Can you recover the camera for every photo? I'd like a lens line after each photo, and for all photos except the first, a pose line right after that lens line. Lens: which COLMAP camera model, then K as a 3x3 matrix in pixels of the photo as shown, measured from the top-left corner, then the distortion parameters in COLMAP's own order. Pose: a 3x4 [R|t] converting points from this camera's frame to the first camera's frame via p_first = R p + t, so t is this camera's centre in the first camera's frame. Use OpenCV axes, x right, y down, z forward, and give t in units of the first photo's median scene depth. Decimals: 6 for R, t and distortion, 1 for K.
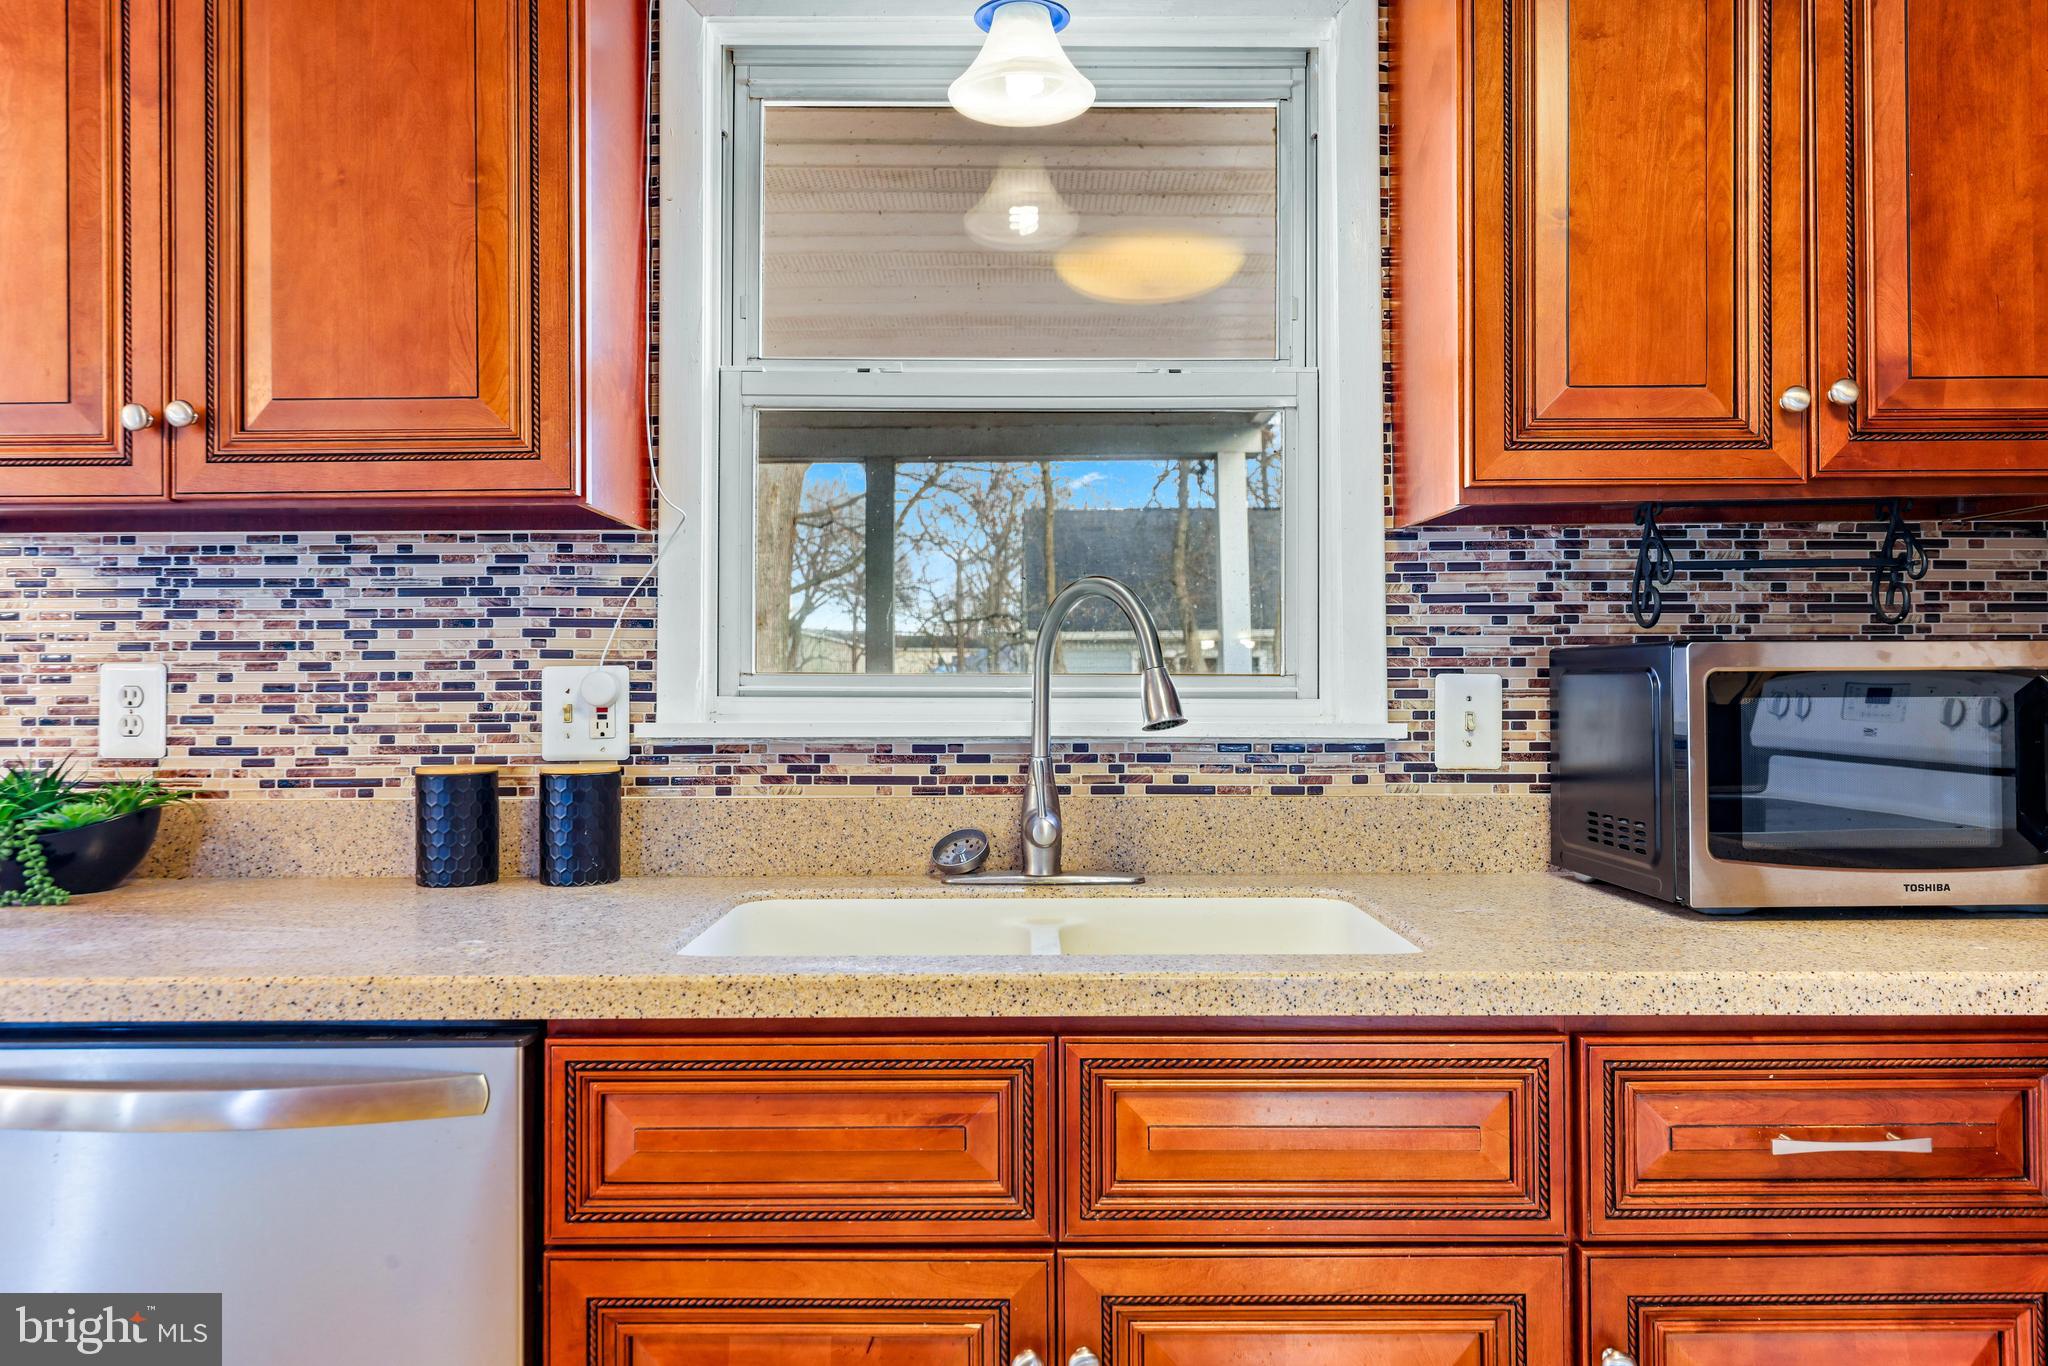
lens RADIAL K [[1384.3, 0, 1021.9], [0, 1384.3, 659.1], [0, 0, 1]] dist [0.008655, -0.002063]
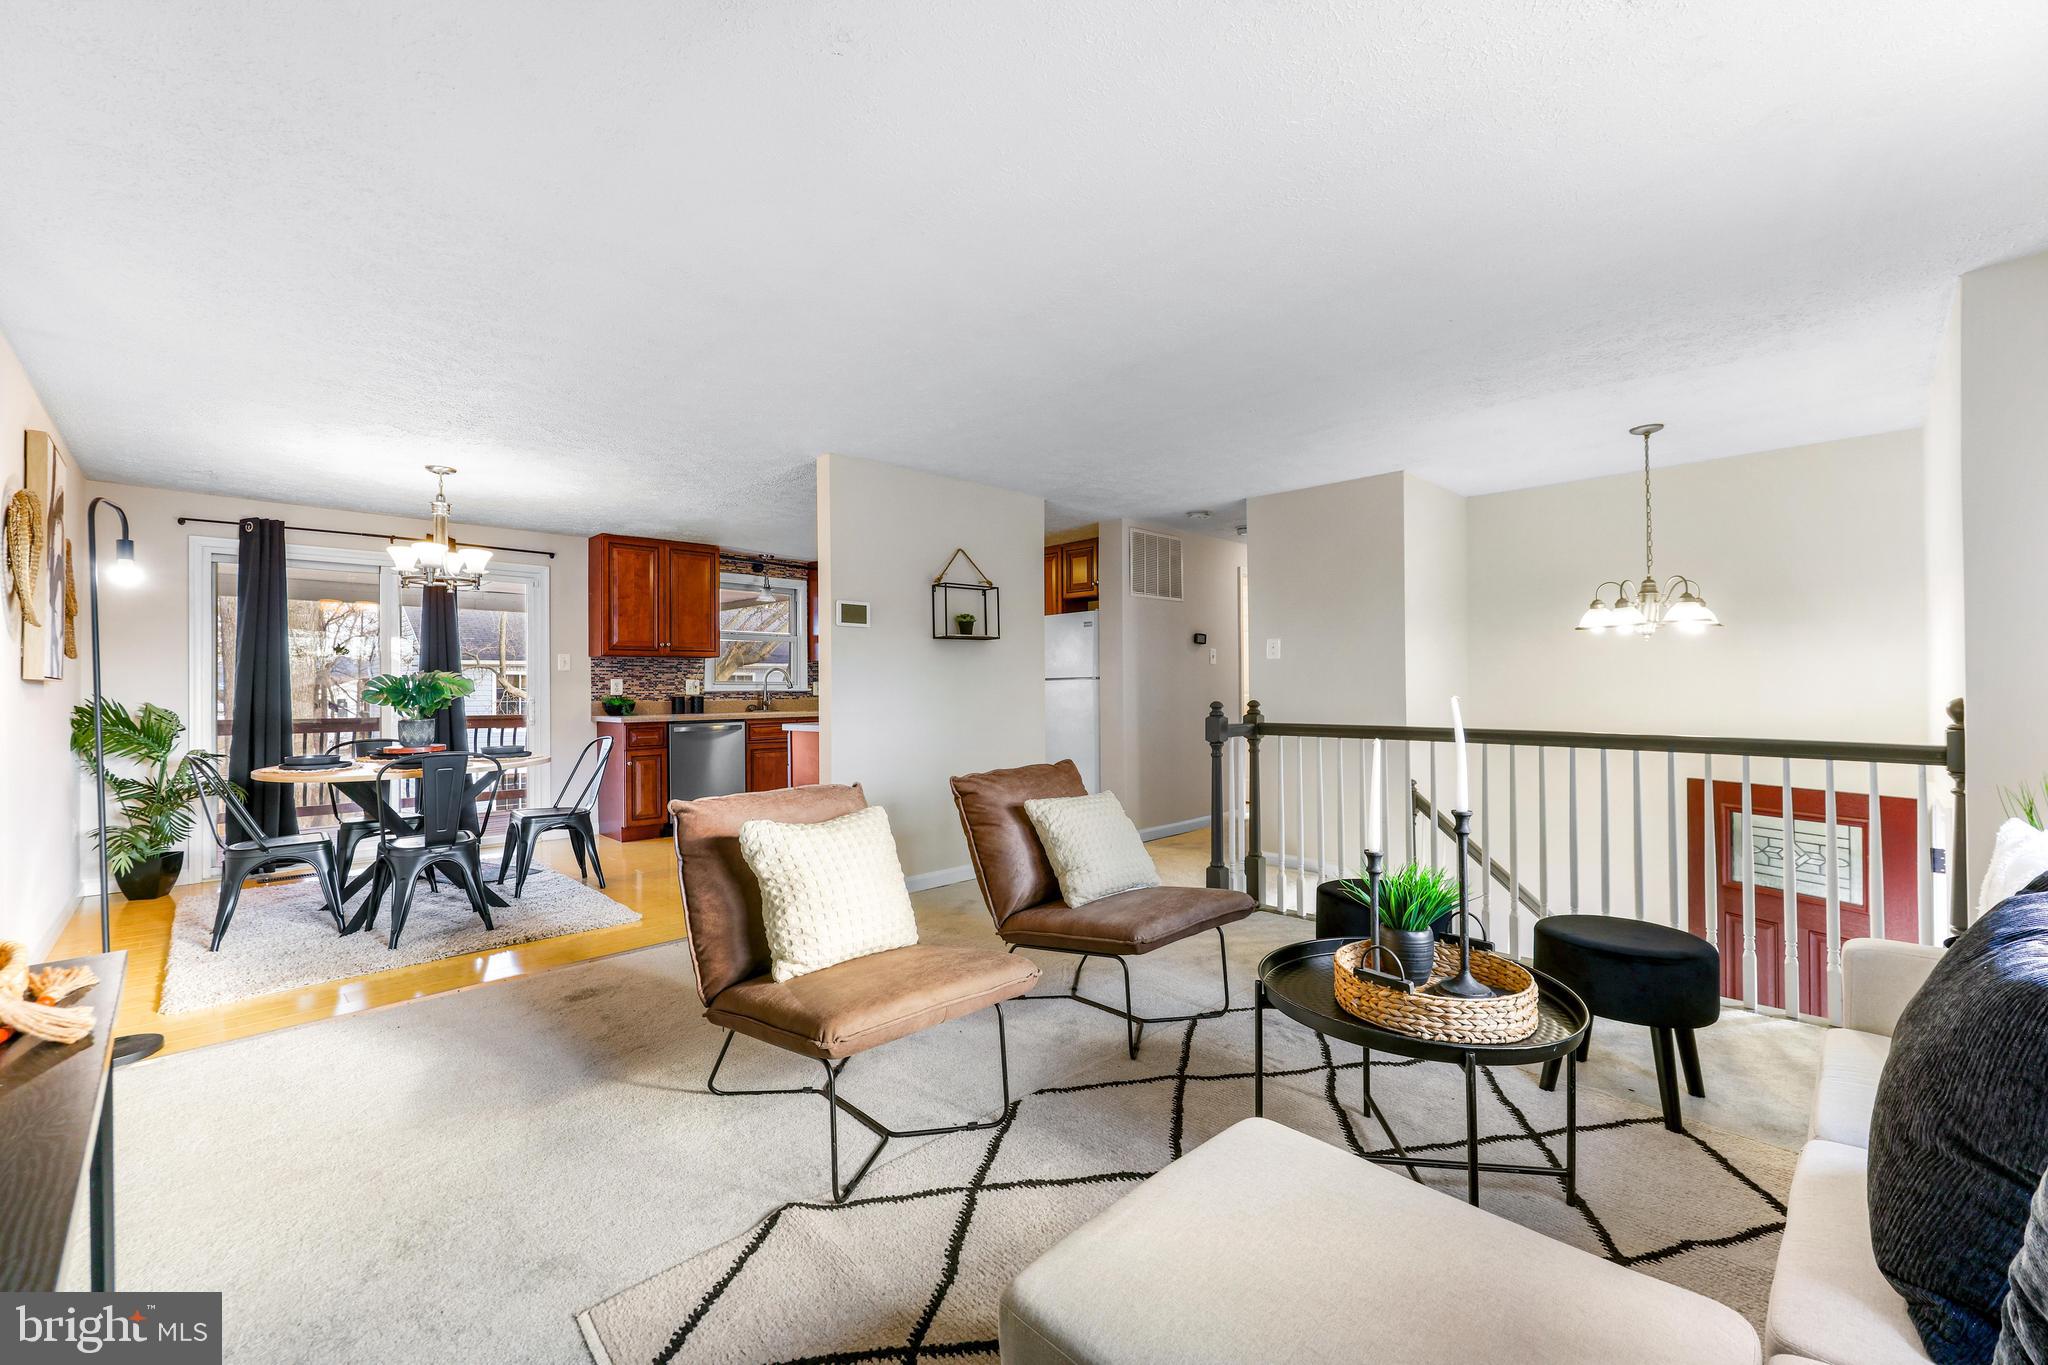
lens RADIAL K [[830.3, 0, 1042.5], [0, 830.3, 689.5], [0, 0, 1]] dist [-0.002483, 0.001412]
pose [[0.701020, -0.000611, 0.713141, -1.887942], [-0.010946, 0.999873, 0.011616, -0.012379], [-0.713057, -0.015949, 0.700924, -2.772046]]
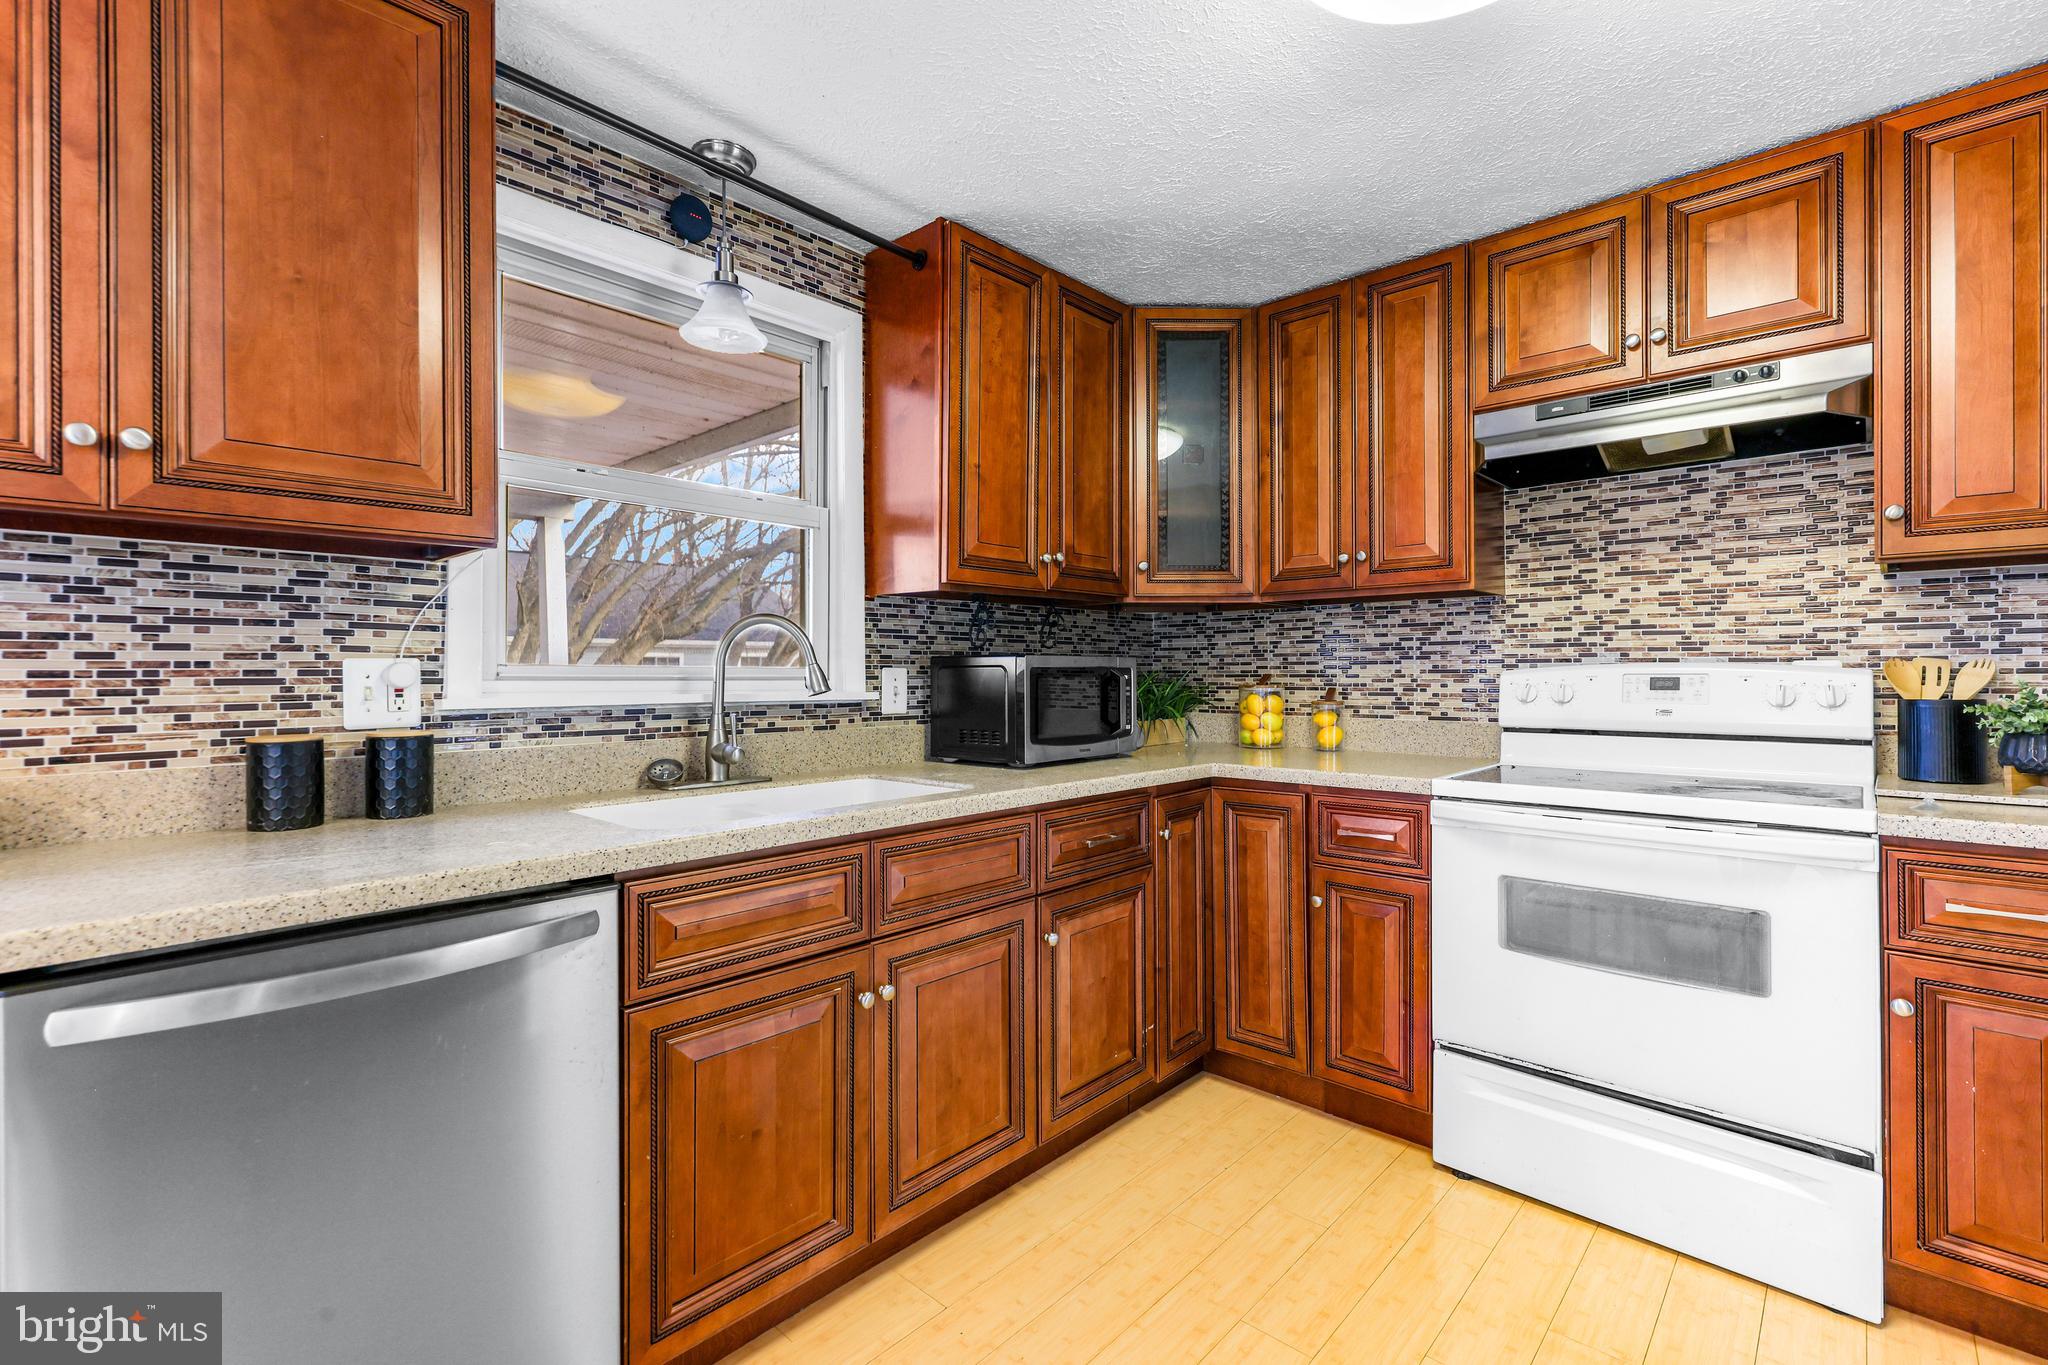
lens RADIAL K [[904.2, 0, 1020.0], [0, 904.2, 669.8], [0, 0, 1]] dist [0.004573, -0.000581]
pose [[0.680235, 0.004159, 0.732982, -0.540116], [-0.012291, 0.999908, 0.005733, 0.003448], [-0.732891, -0.012909, 0.680224, -0.055584]]
